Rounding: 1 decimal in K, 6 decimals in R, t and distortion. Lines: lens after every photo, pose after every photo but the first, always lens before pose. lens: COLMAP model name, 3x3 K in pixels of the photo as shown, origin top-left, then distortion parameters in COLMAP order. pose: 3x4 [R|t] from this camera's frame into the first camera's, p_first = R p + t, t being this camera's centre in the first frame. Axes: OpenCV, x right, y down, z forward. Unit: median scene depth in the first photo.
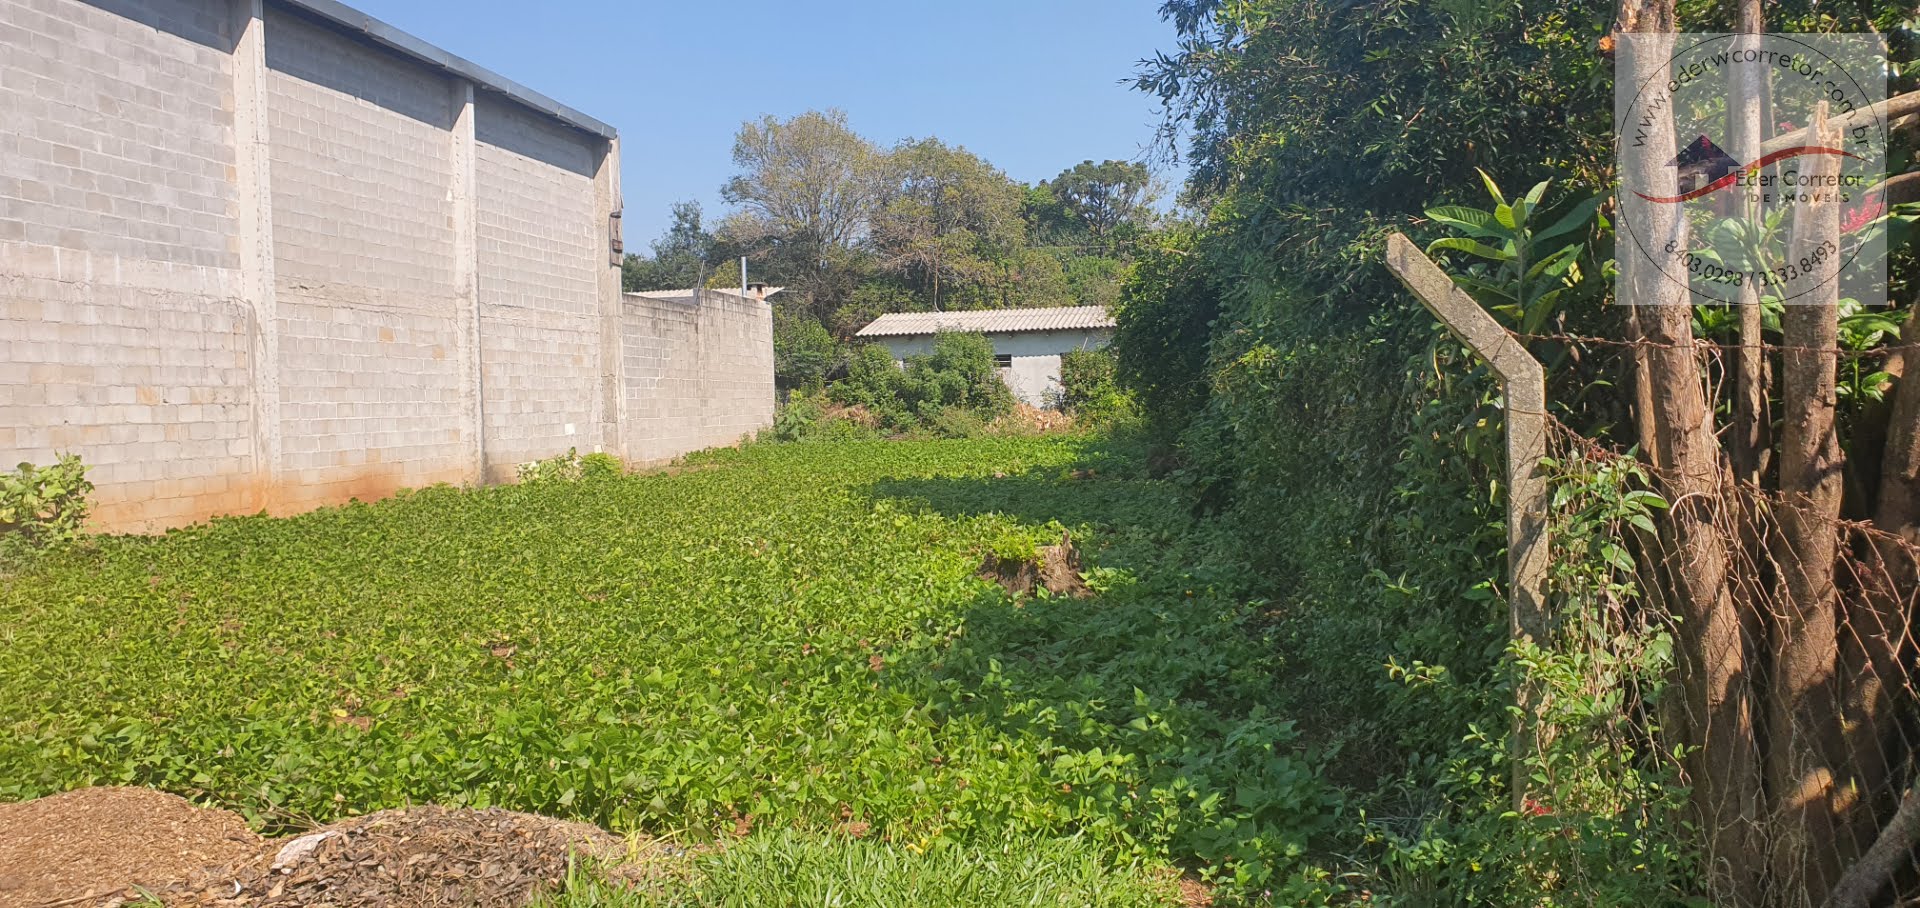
lens RADIAL K [[1527.3, 0, 994.0], [0, 1527.3, 471.6], [0, 0, 1]] dist [0.065369, -0.083714]
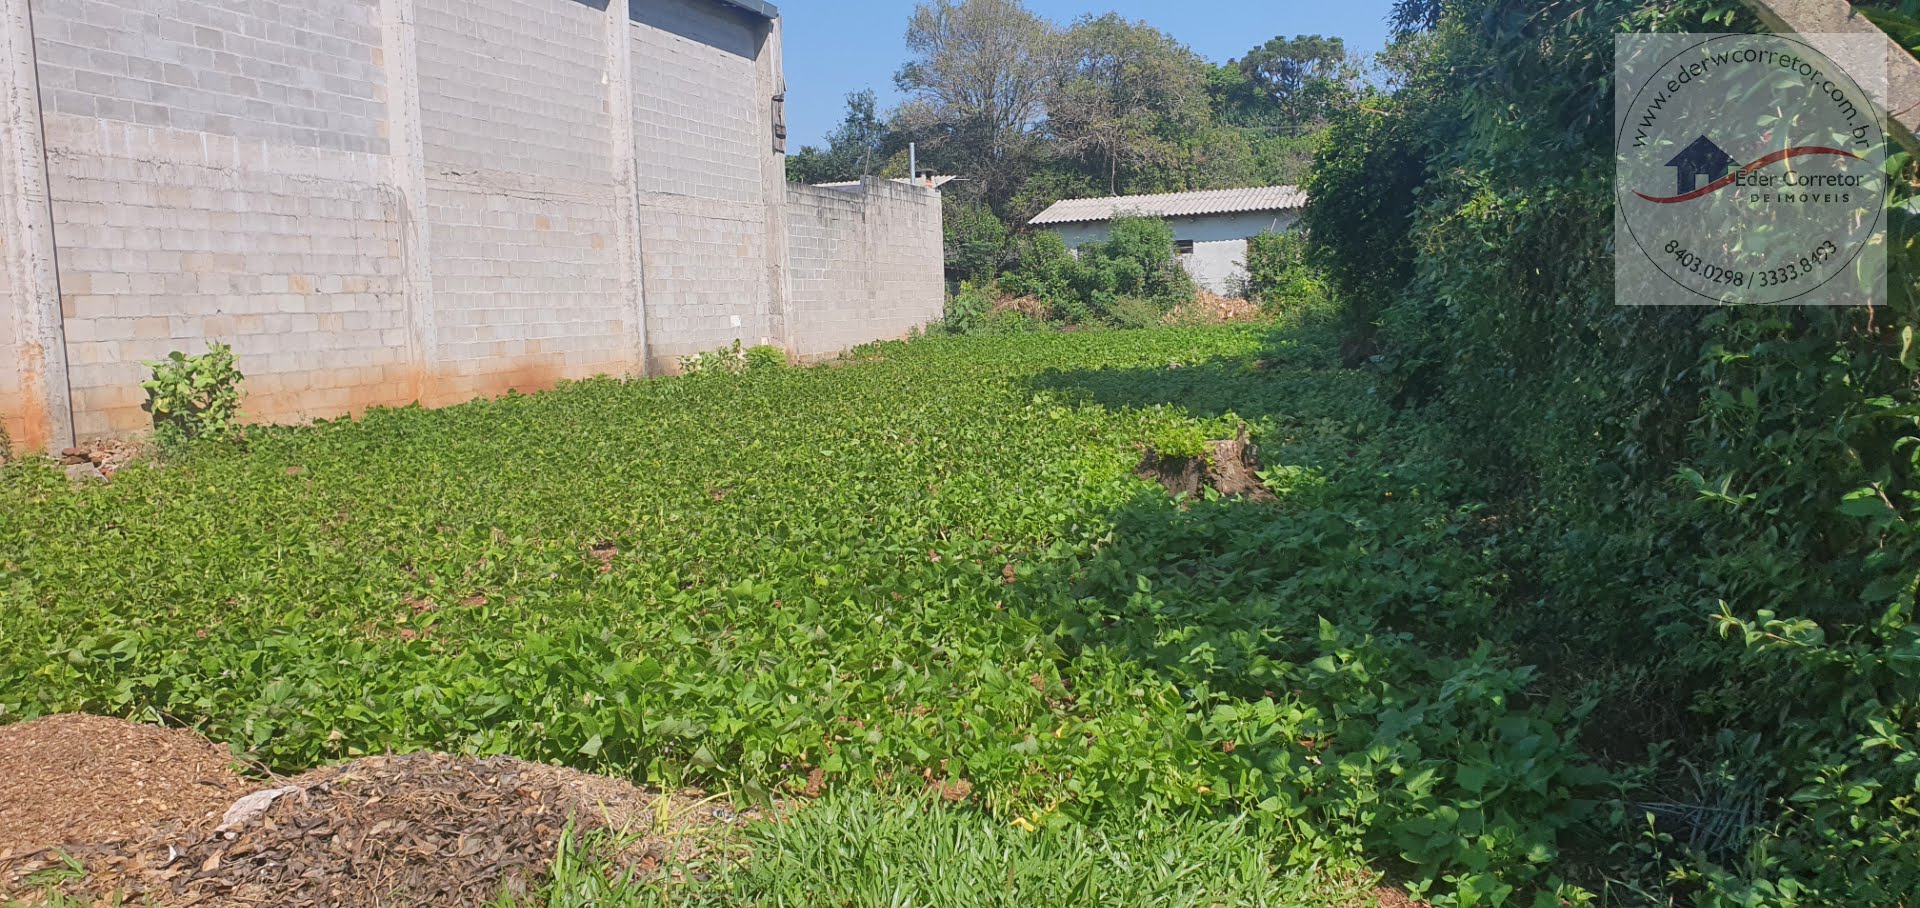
lens RADIAL K [[1484.0, 0, 960.0], [0, 1484.0, 454.0], [0, 0, 1]] dist [0.085911, -0.154687]
pose [[0.988856, 0.004637, -0.148801, 0.012668], [0.003632, 0.998466, 0.055253, 0.007991], [0.148829, -0.055177, 0.987322, 0.120807]]
